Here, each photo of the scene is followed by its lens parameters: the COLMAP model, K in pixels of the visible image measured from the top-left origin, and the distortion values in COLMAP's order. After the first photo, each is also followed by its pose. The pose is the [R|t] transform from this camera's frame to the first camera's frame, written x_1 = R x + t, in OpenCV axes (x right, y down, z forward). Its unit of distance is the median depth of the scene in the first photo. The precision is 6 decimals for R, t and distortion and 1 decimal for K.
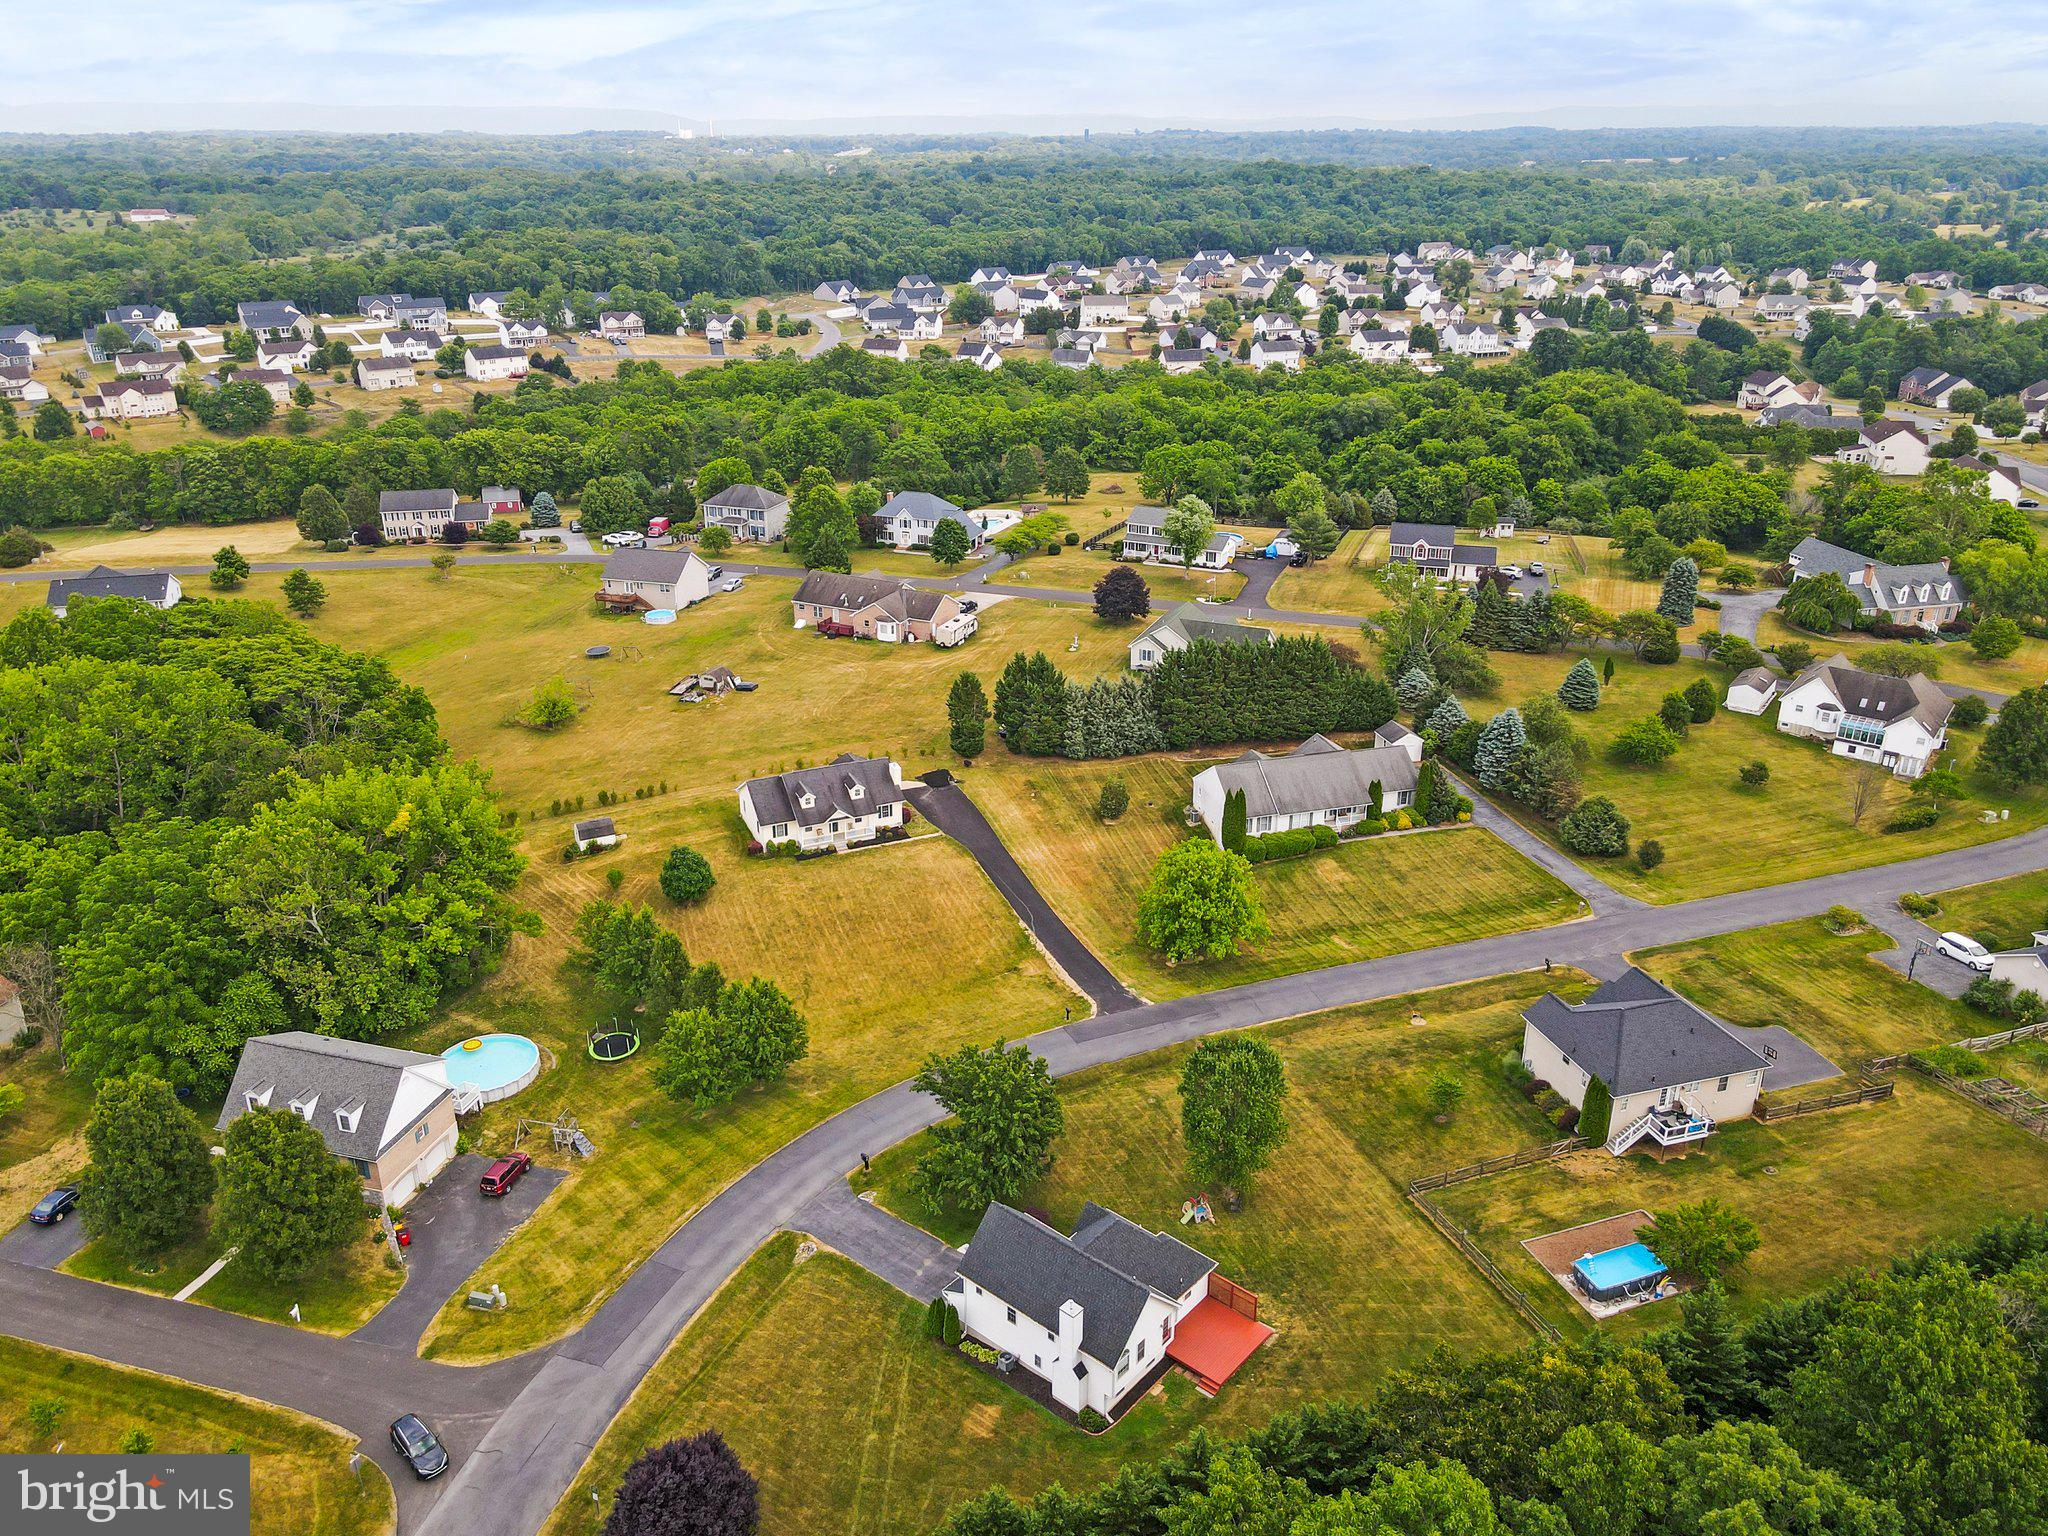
lens RADIAL K [[1507.3, 0, 1024.9], [0, 1507.3, 751.7], [0, 0, 1]] dist [-0.001402, 0.038151]
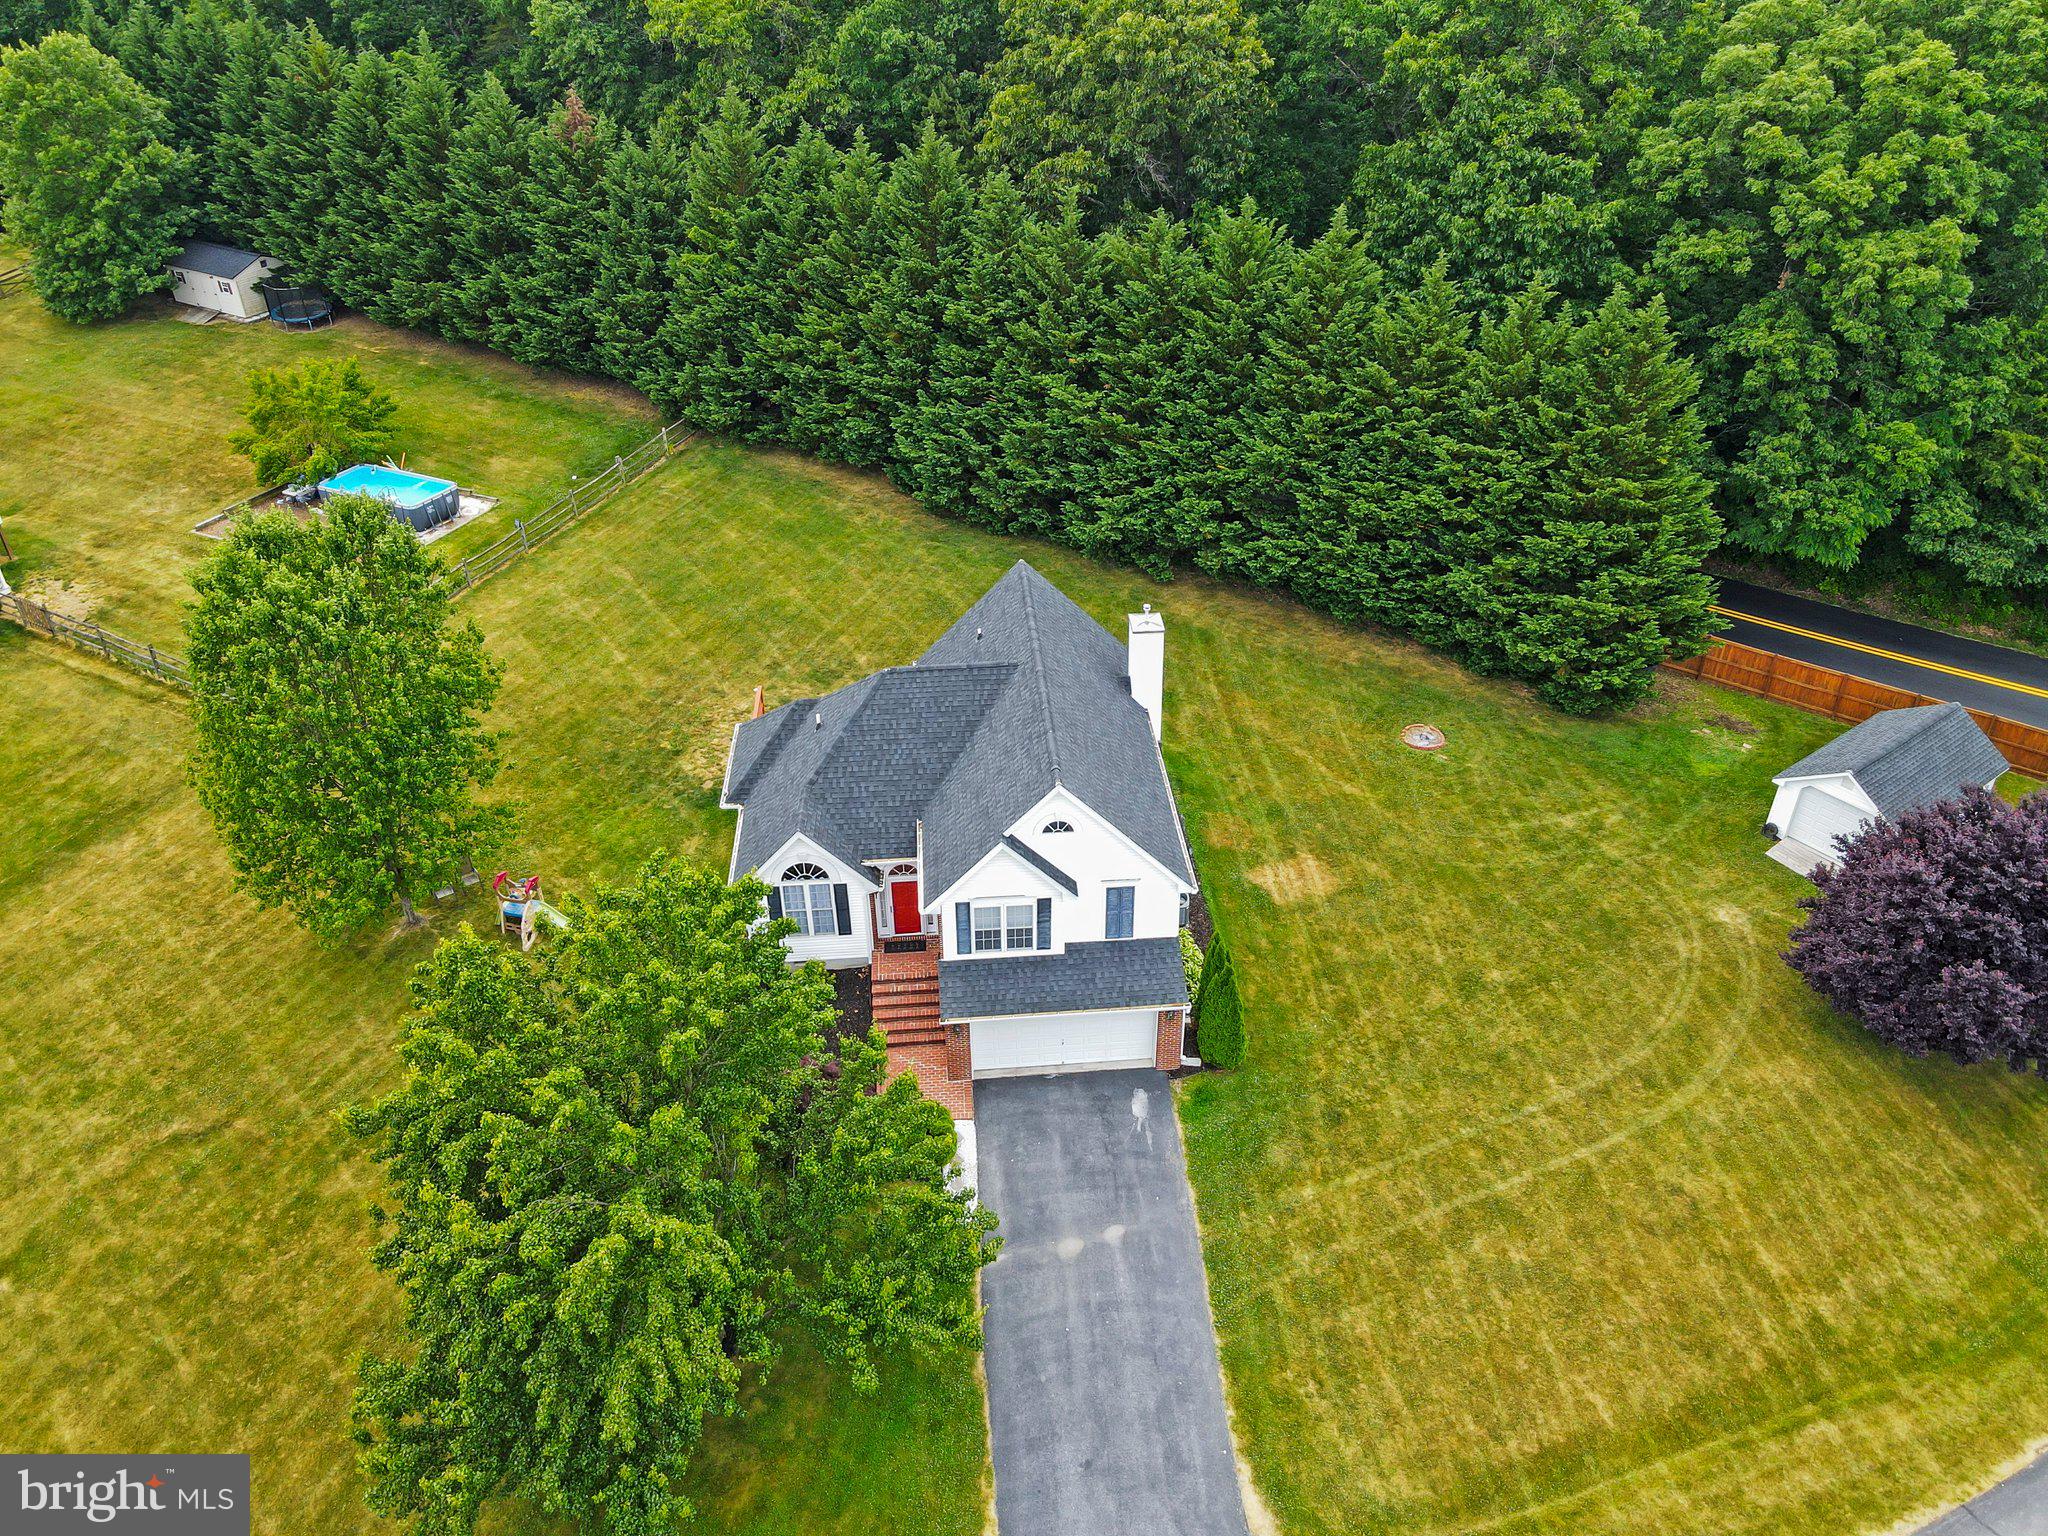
lens RADIAL K [[1507.3, 0, 1024.9], [0, 1507.3, 751.7], [0, 0, 1]] dist [-0.001402, 0.038151]
pose [[-0.709890, -0.372483, 0.597756, -0.141042], [0.285611, 0.623550, 0.727744, 0.008344], [-0.643803, 0.687344, -0.336267, 0.666297]]
